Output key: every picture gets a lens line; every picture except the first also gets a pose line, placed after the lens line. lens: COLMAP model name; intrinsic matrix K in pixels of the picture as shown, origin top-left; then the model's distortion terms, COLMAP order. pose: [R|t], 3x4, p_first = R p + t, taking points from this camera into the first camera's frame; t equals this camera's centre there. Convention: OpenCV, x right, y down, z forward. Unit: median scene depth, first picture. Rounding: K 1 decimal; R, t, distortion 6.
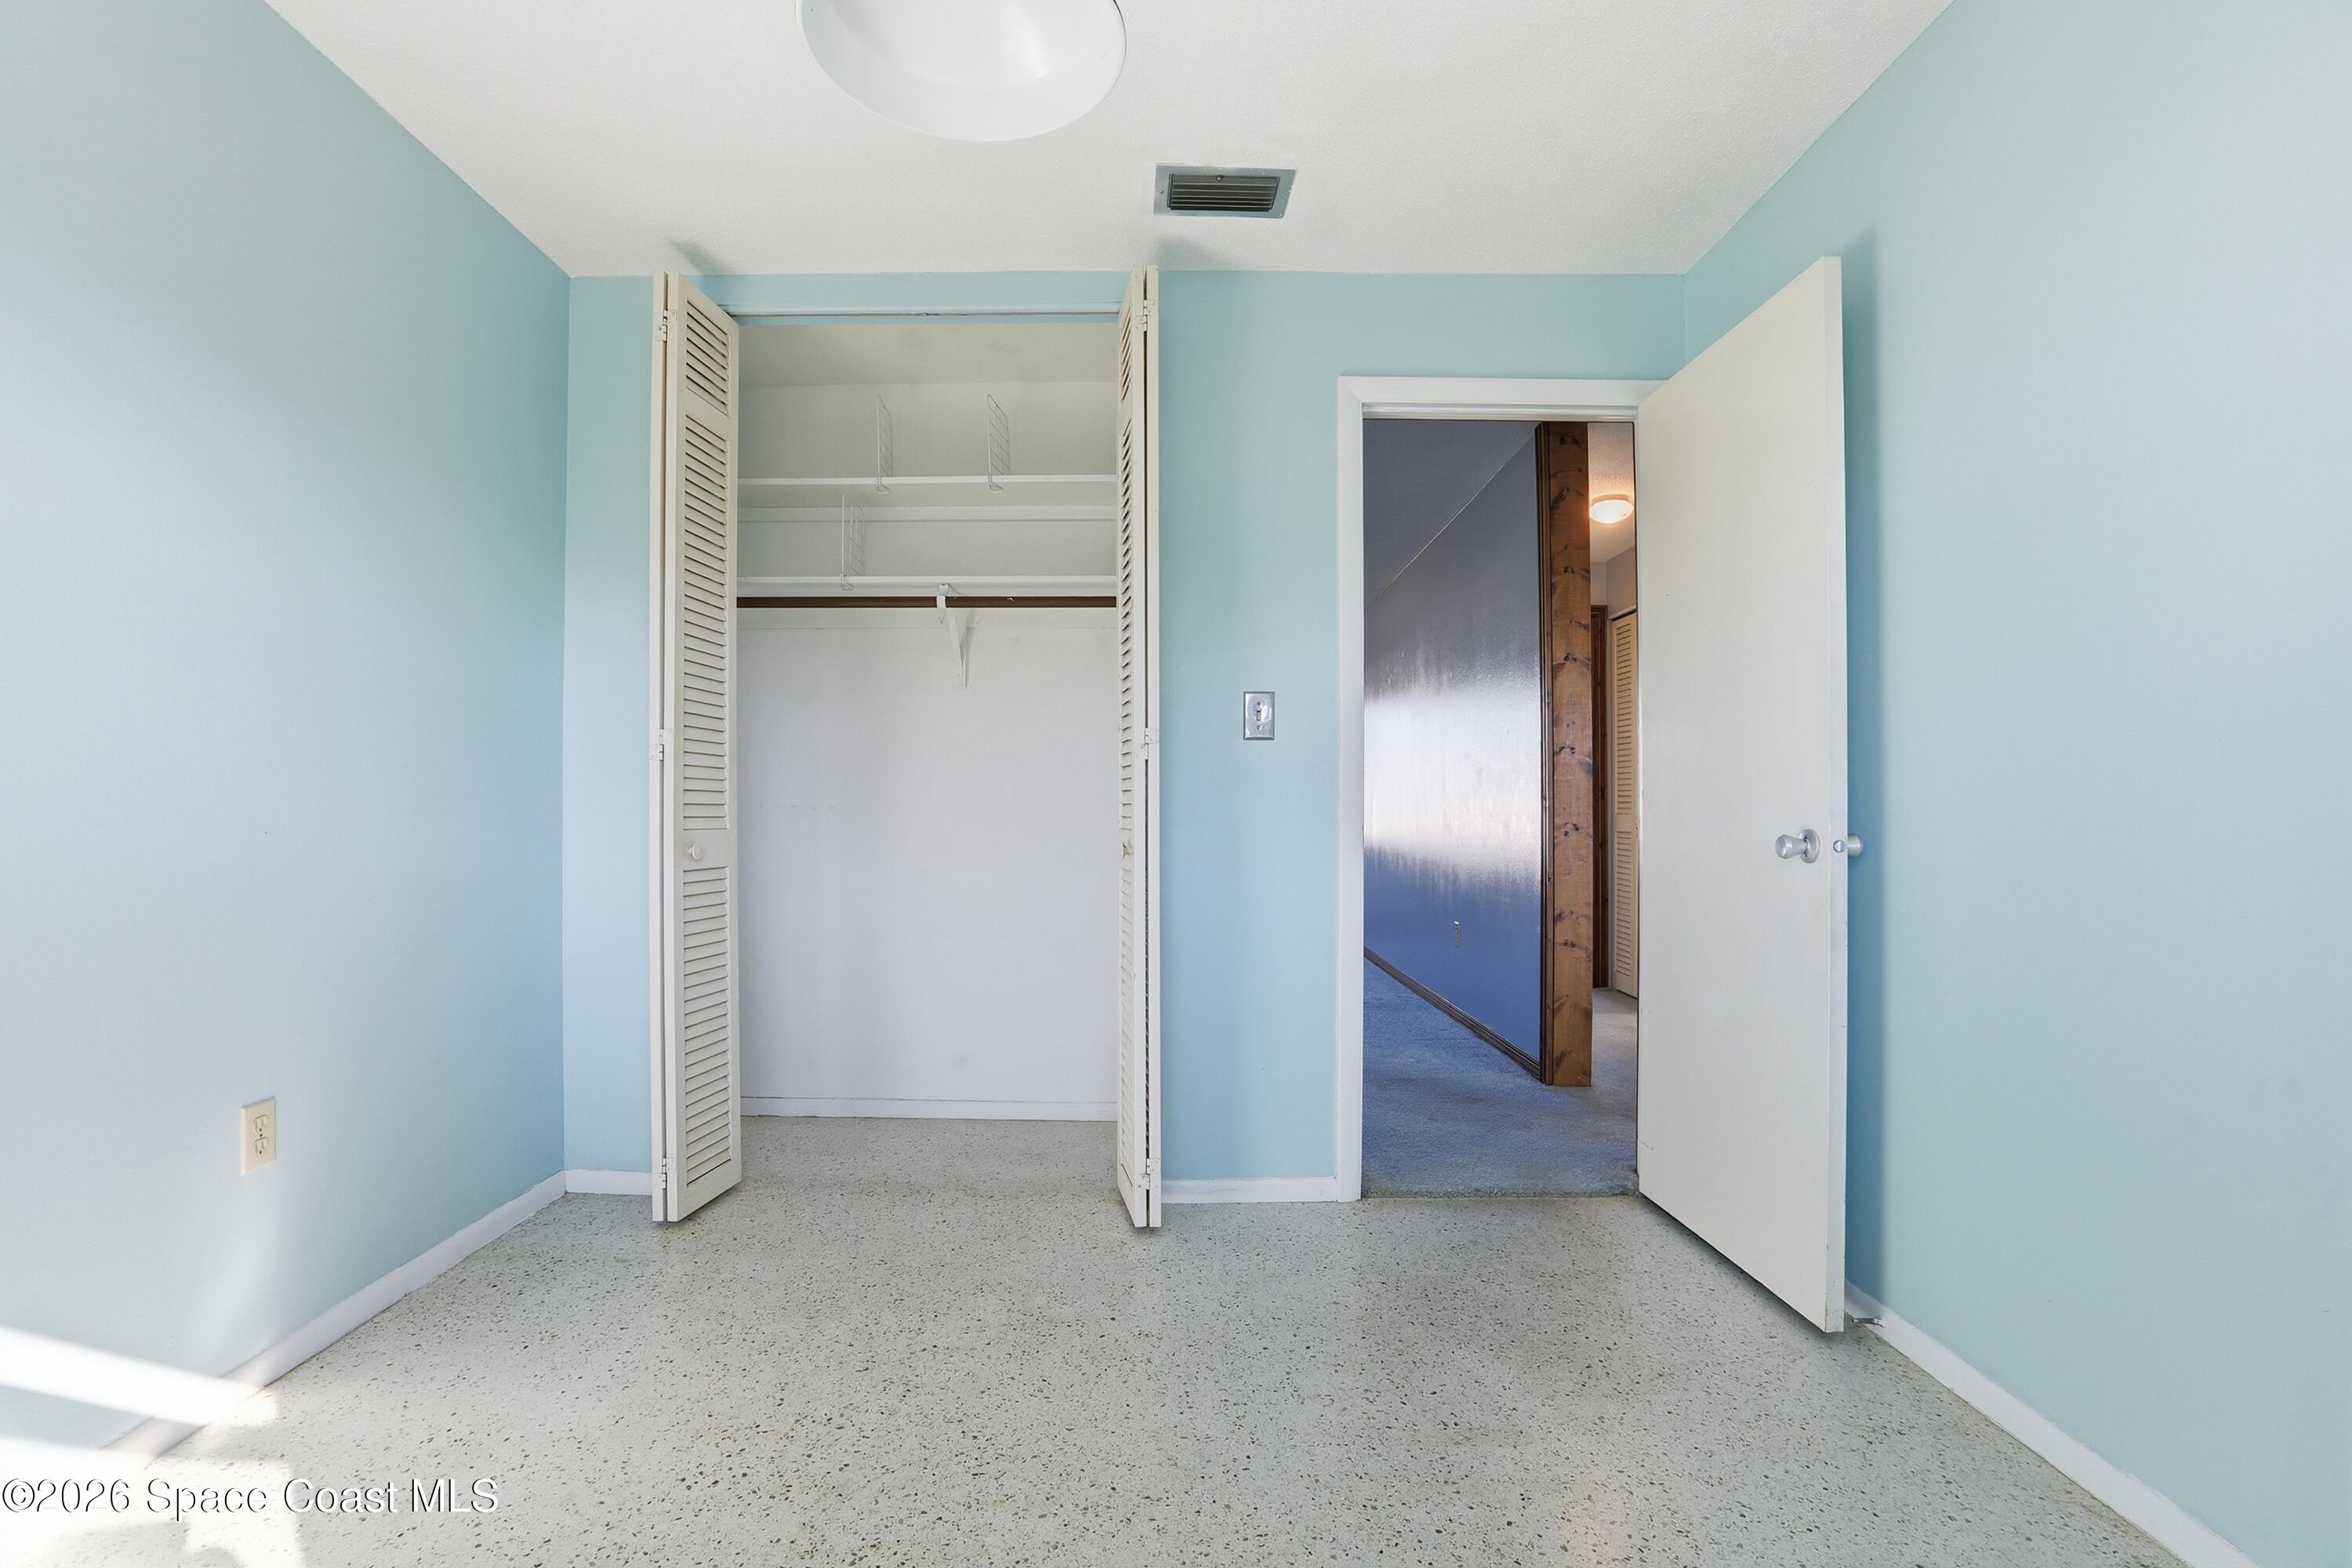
lens RADIAL K [[1065.7, 0, 1172.1], [0, 1065.7, 795.6], [0, 0, 1]] dist [0.001251, 0.000074]
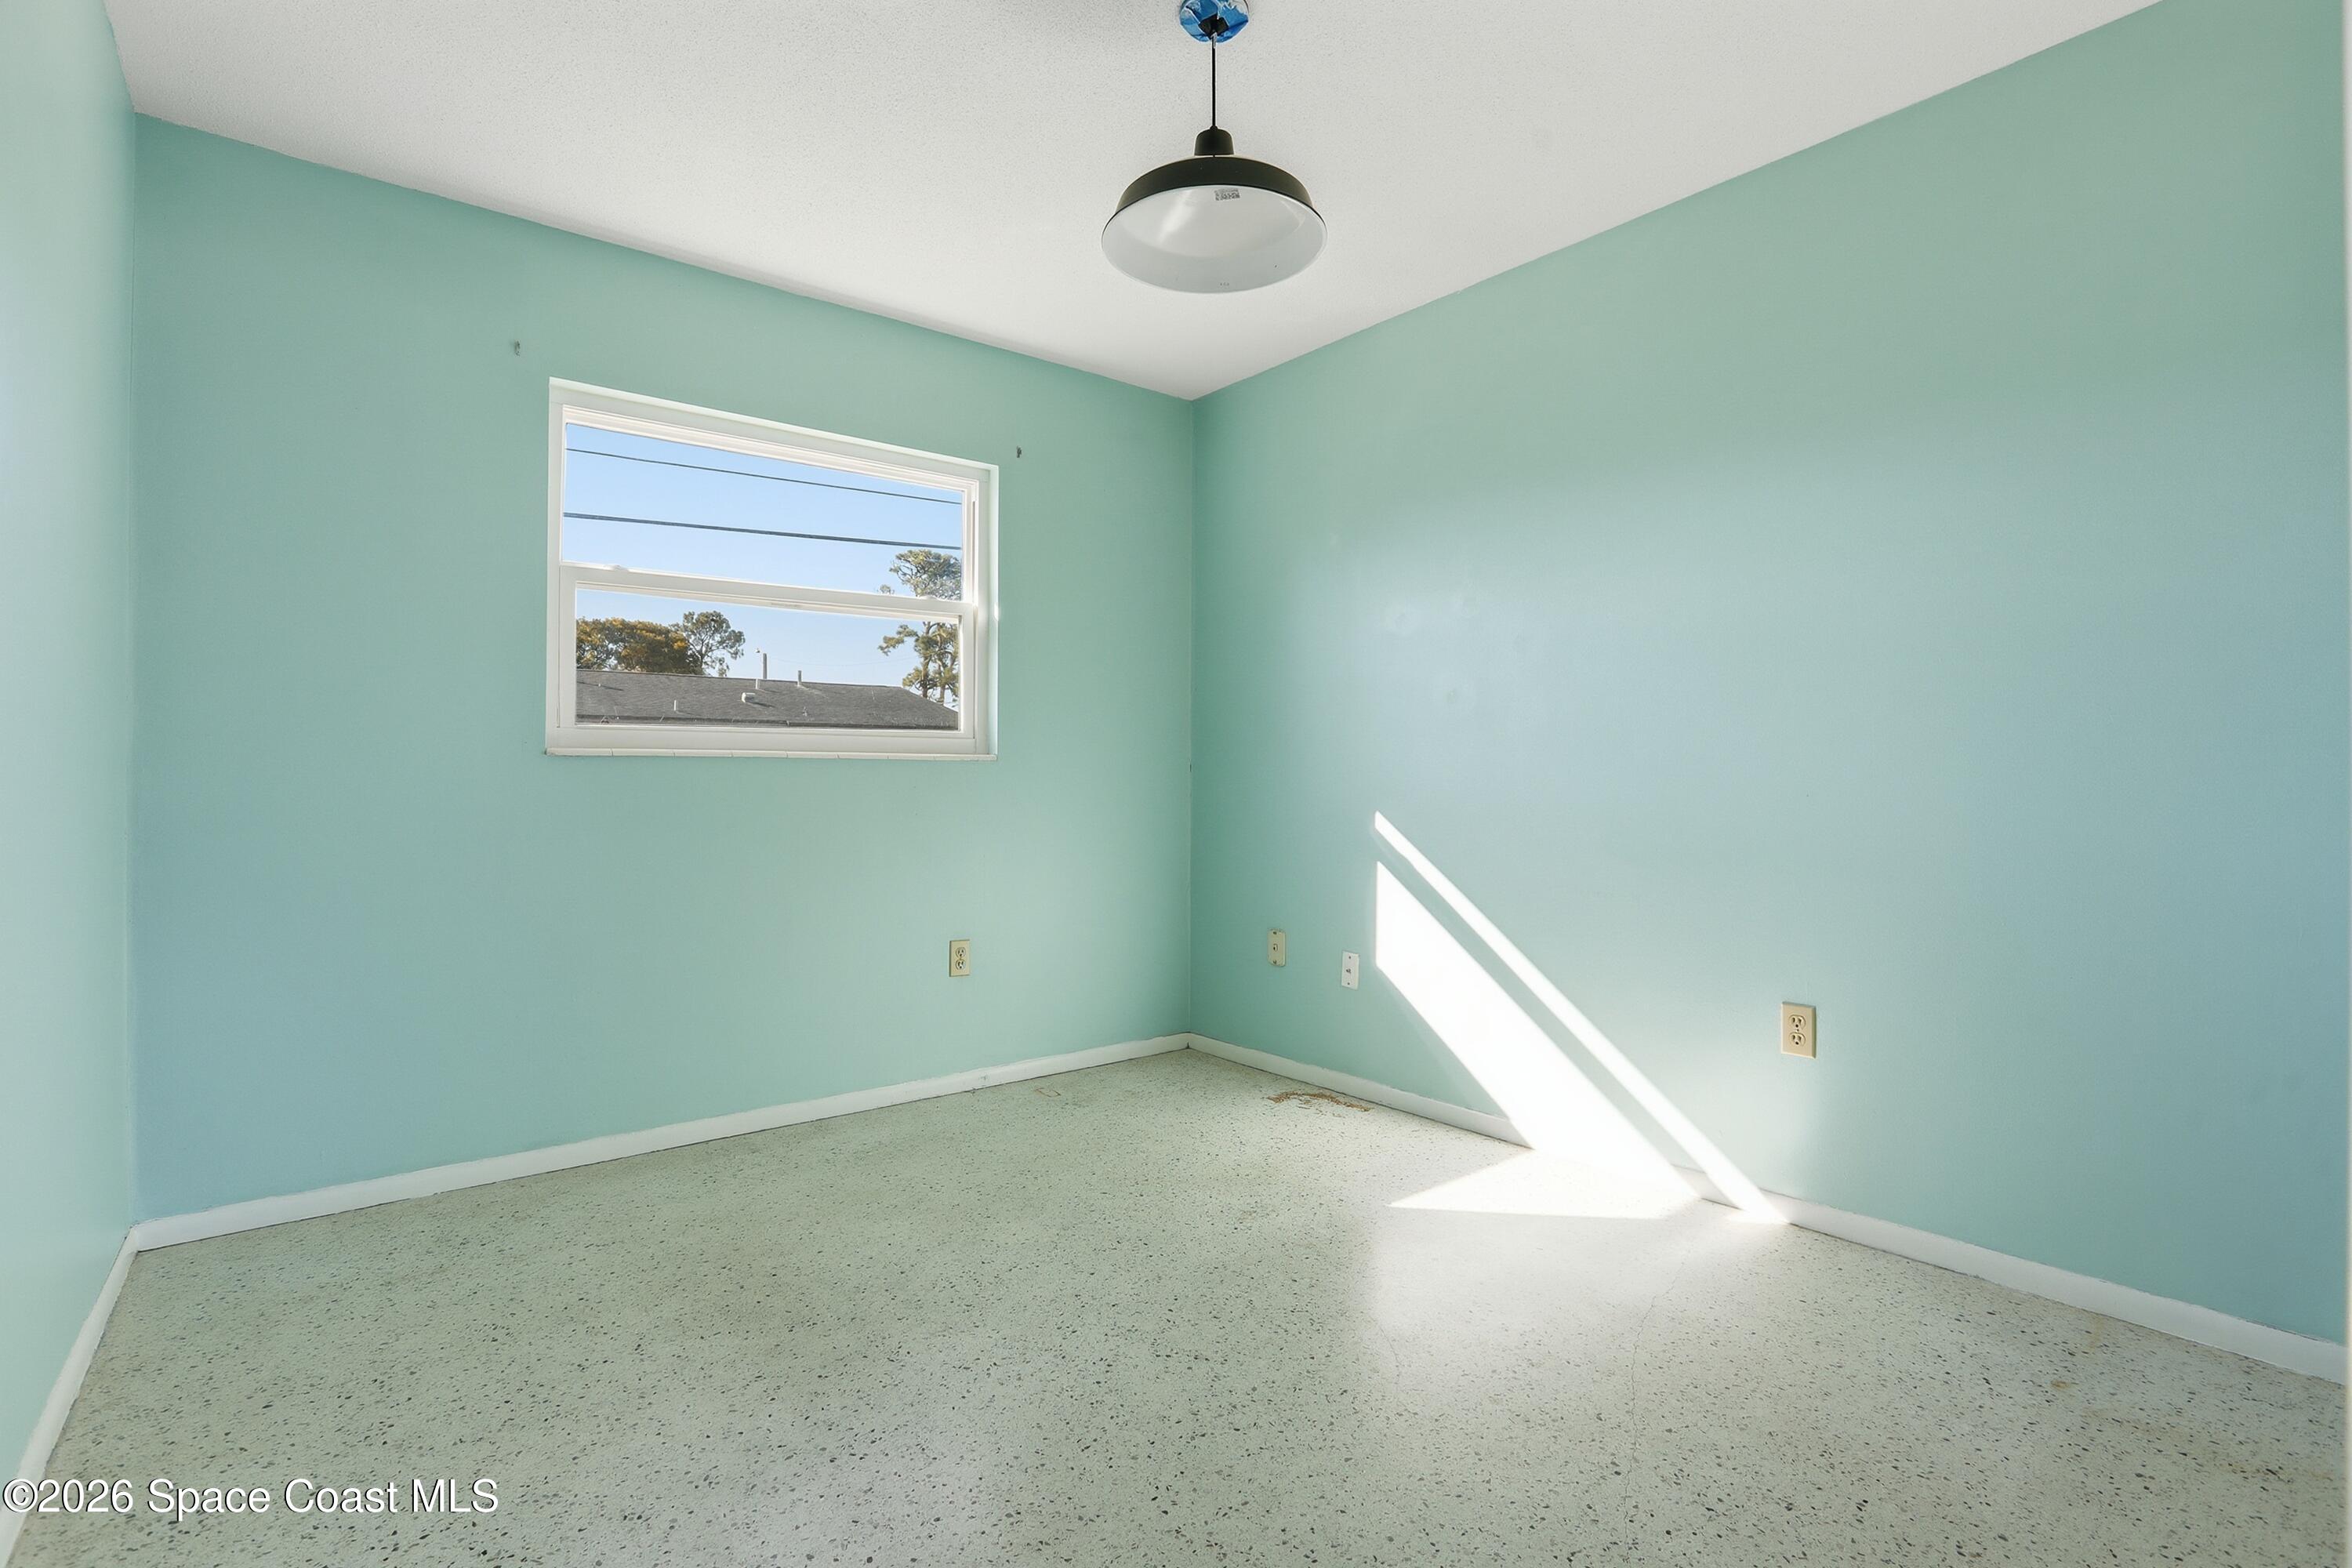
lens RADIAL K [[1065.7, 0, 1166.2], [0, 1065.7, 783.2], [0, 0, 1]] dist [0.001251, 0.000074]
pose [[-0.774259, -0.002753, -0.632863, 0.666711], [0.005656, 0.999921, -0.011269, 0.029282], [0.632843, -0.012304, -0.774182, 1.788151]]
